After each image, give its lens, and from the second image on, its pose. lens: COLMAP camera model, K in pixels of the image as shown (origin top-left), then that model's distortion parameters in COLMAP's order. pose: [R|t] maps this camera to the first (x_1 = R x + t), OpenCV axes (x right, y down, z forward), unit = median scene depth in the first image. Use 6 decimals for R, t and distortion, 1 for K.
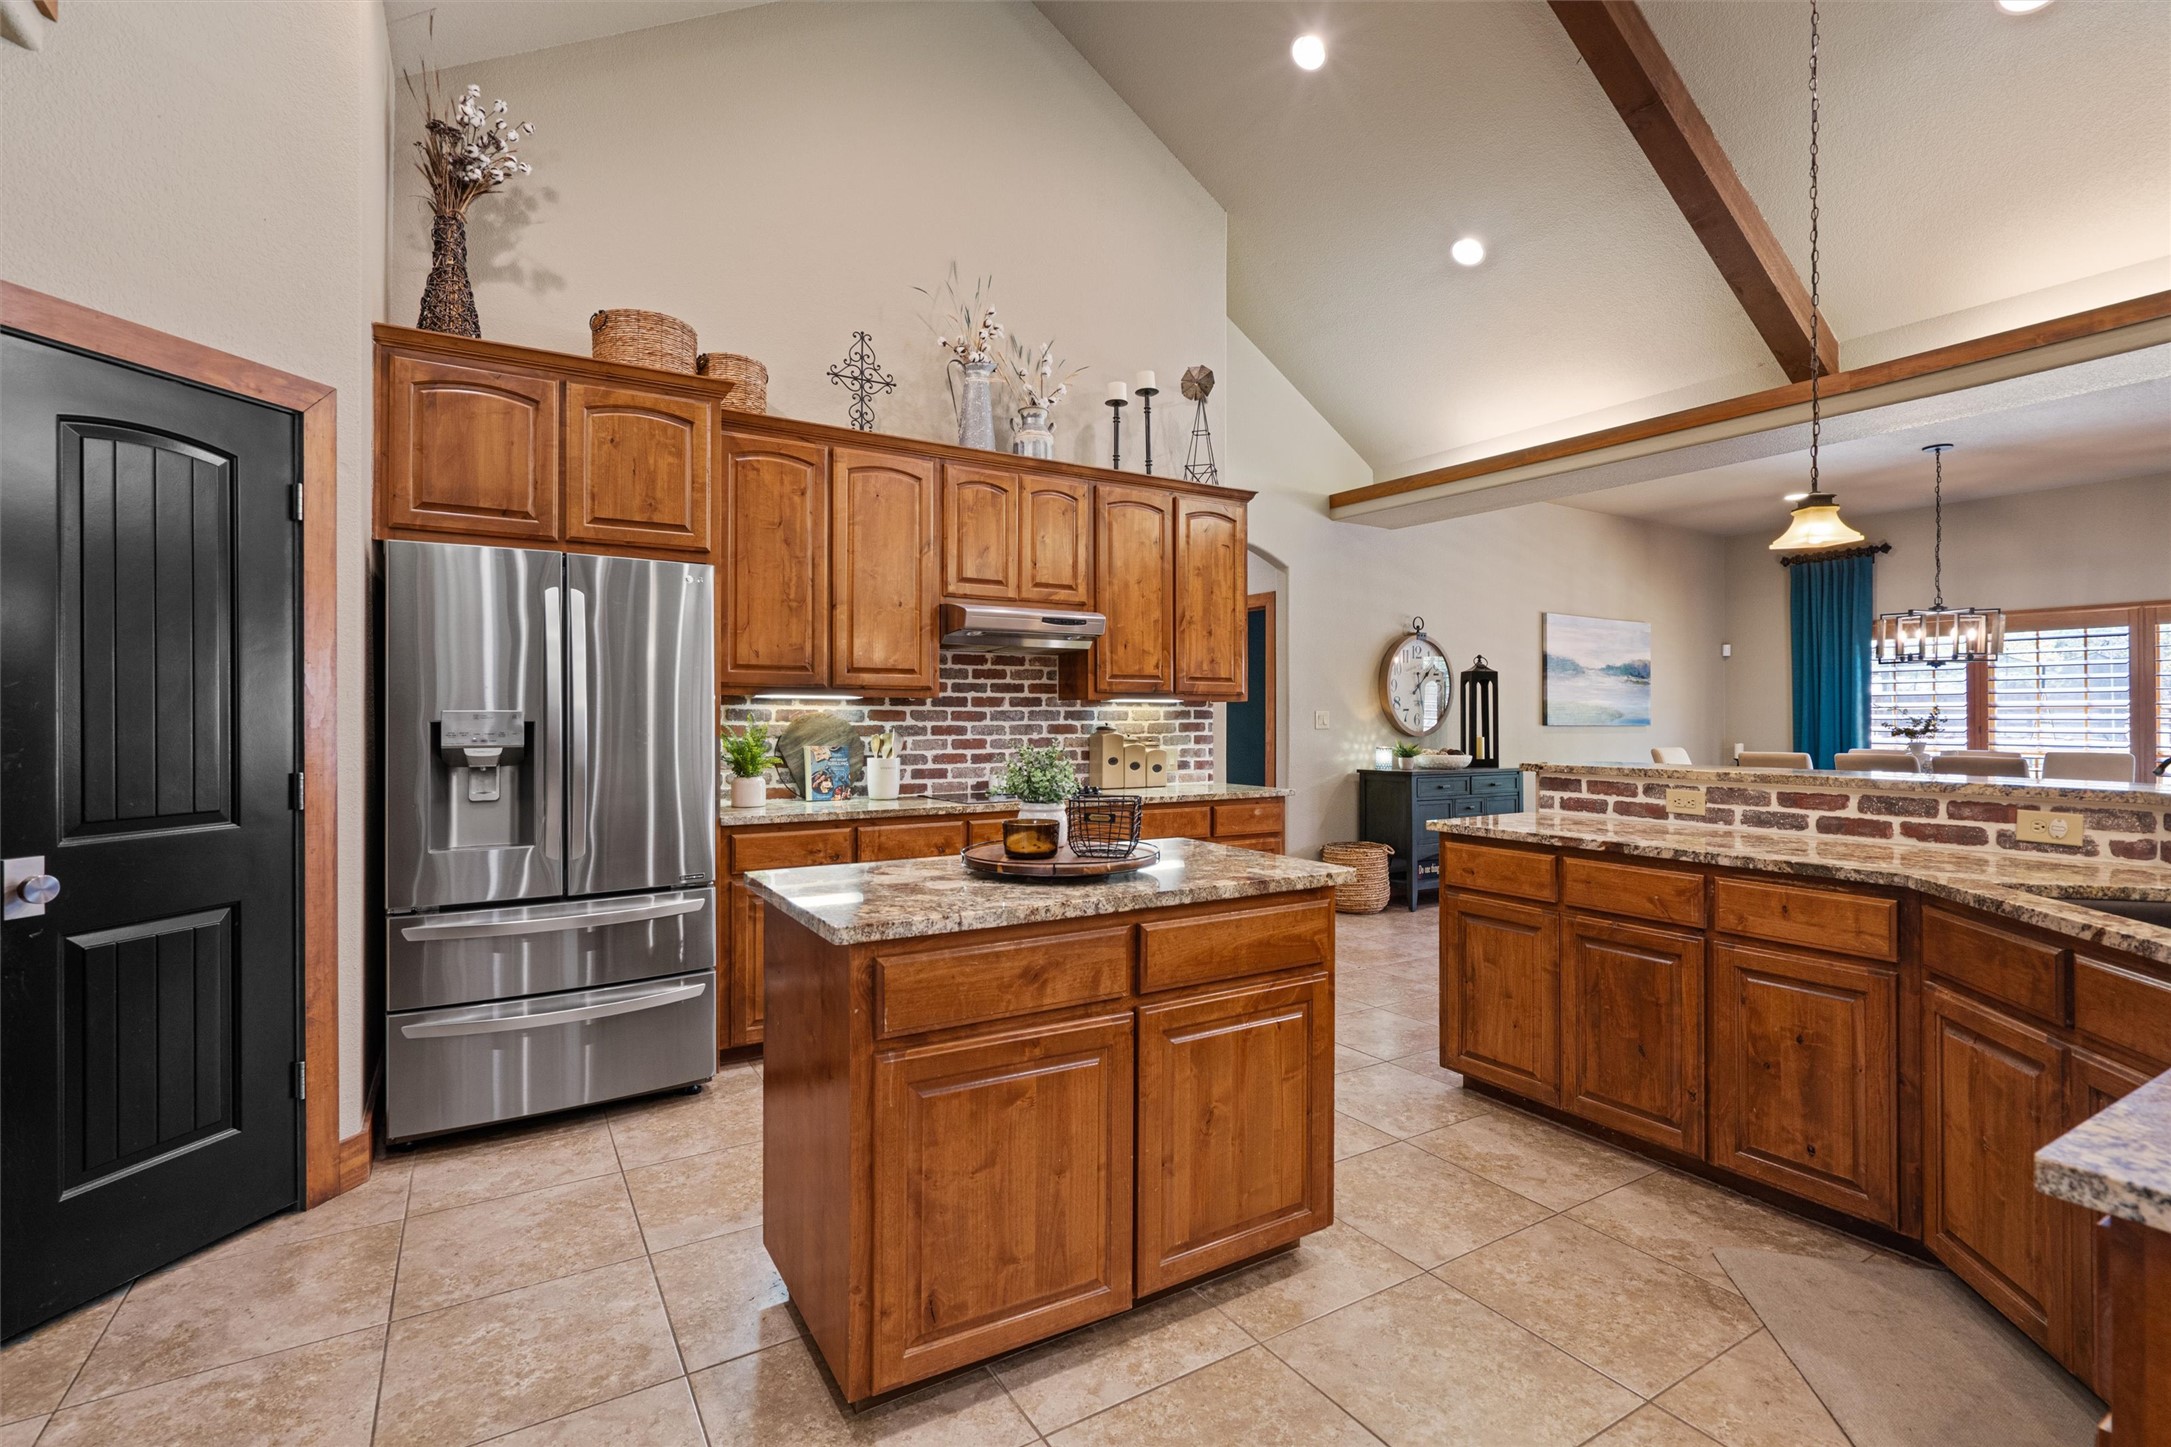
lens RADIAL K [[998.4, 0, 1076.6], [0, 998.4, 712.7], [0, 0, 1]] dist [-0.014273, 0.011593]
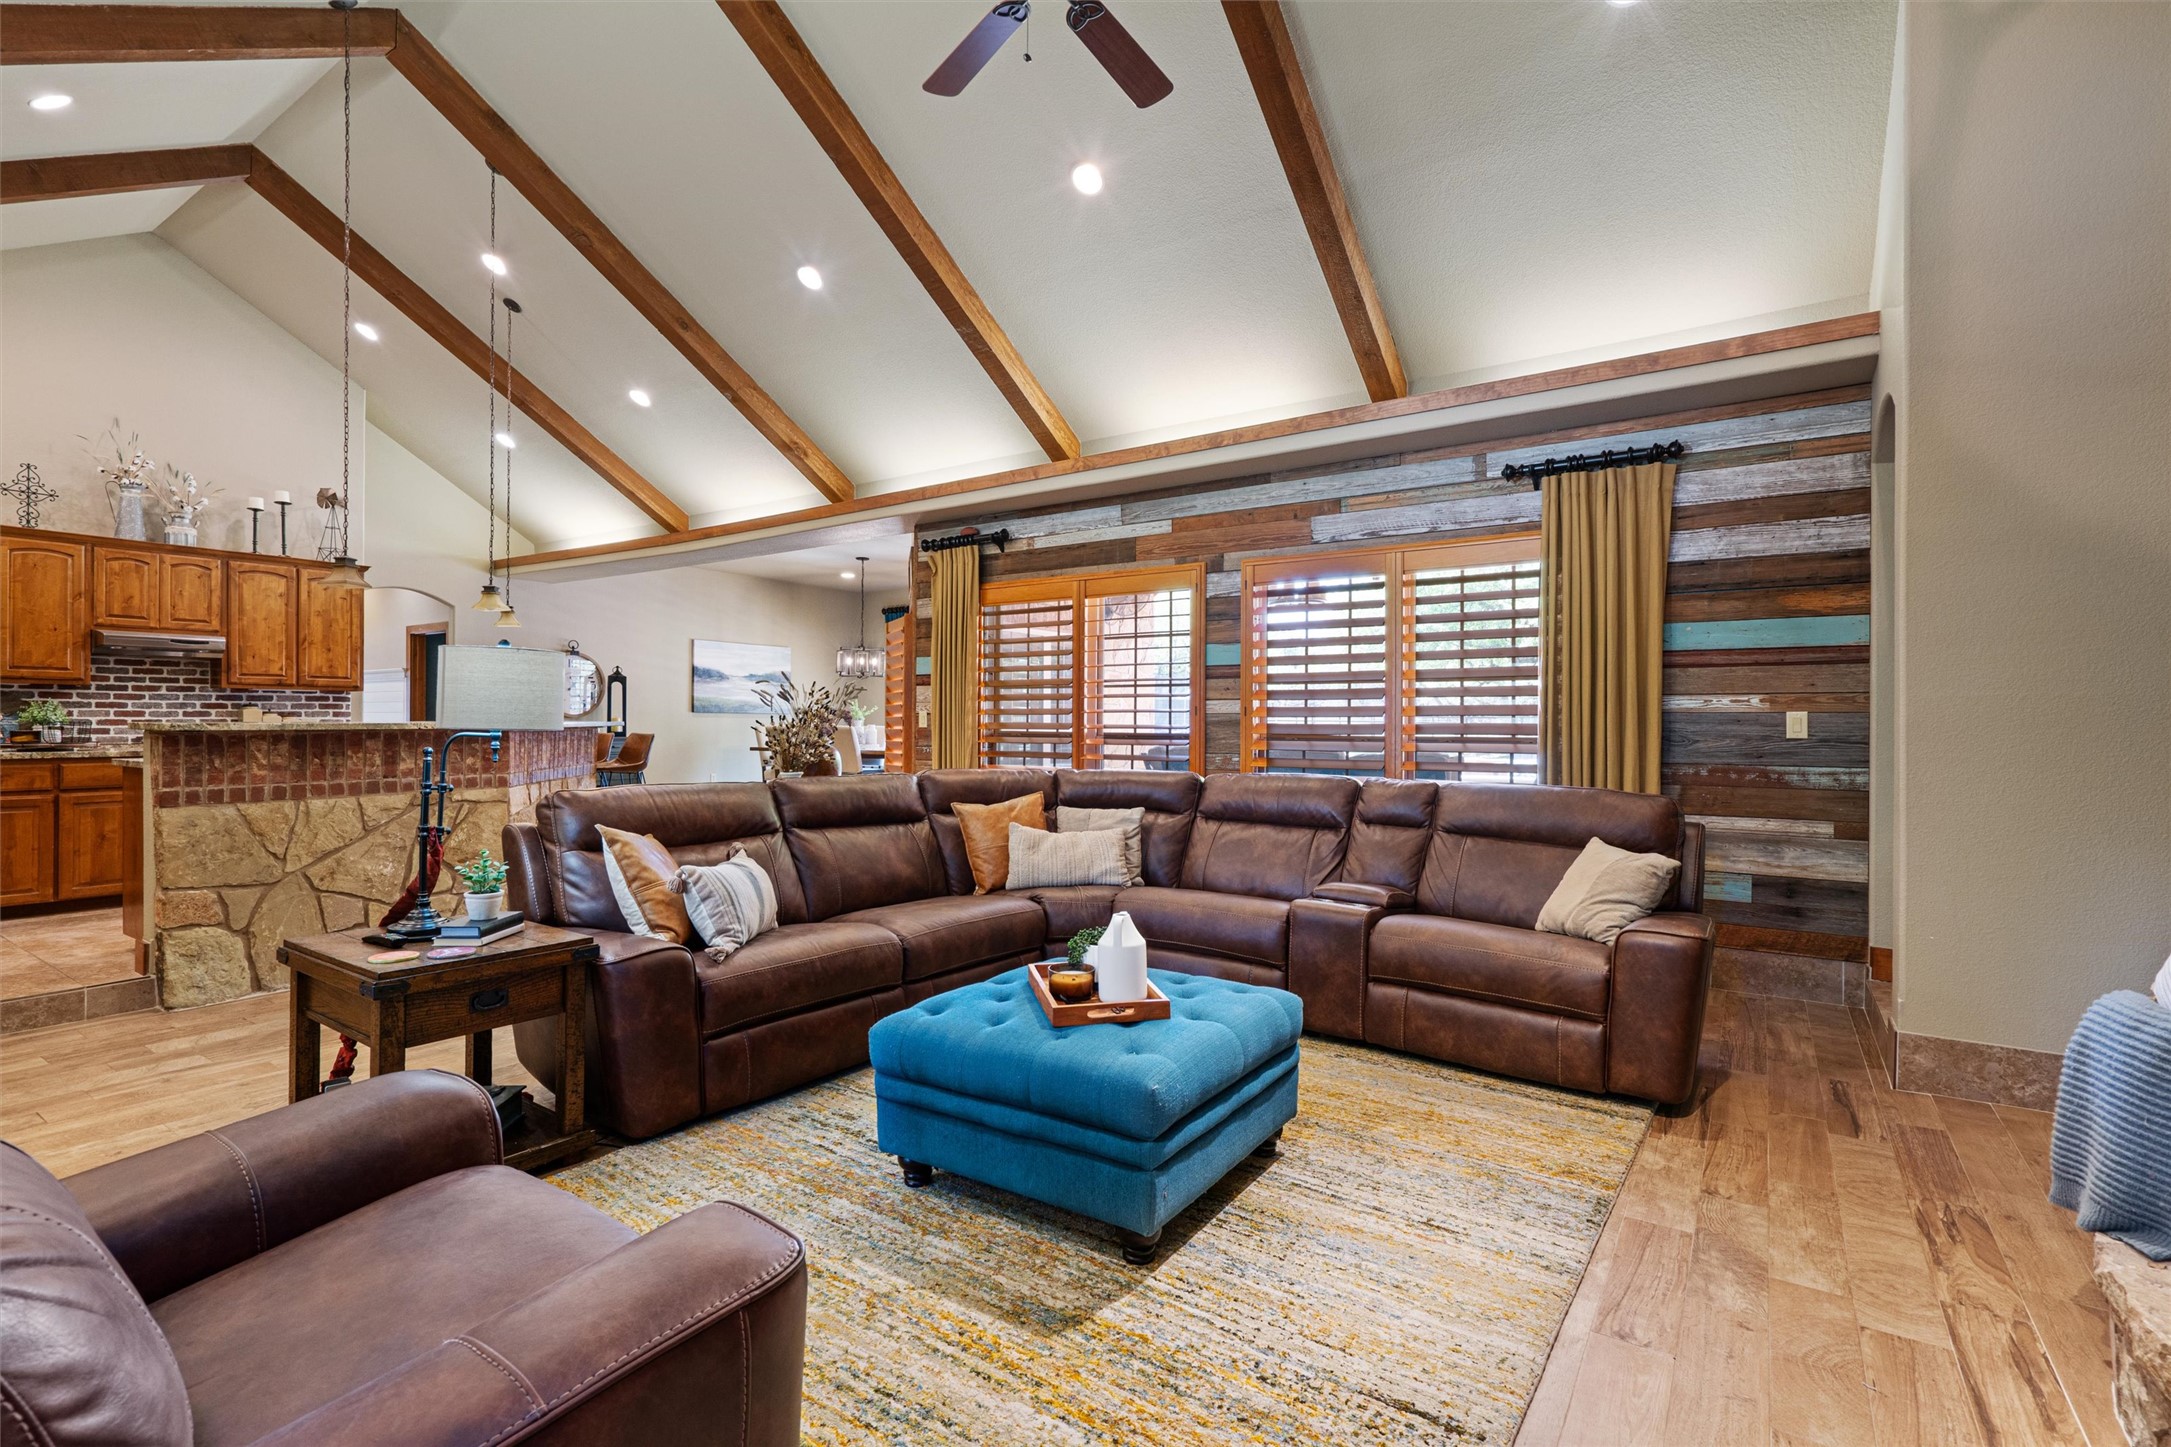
lens RADIAL K [[1014.4, 0, 1090.0], [0, 1014.4, 721.0], [0, 0, 1]] dist [-0.001245, 0.001305]
pose [[0.911597, 0.002225, 0.411080, 0.658745], [-0.004007, 0.999986, 0.003473, 0.031766], [-0.411066, -0.004814, 0.911593, -1.192314]]
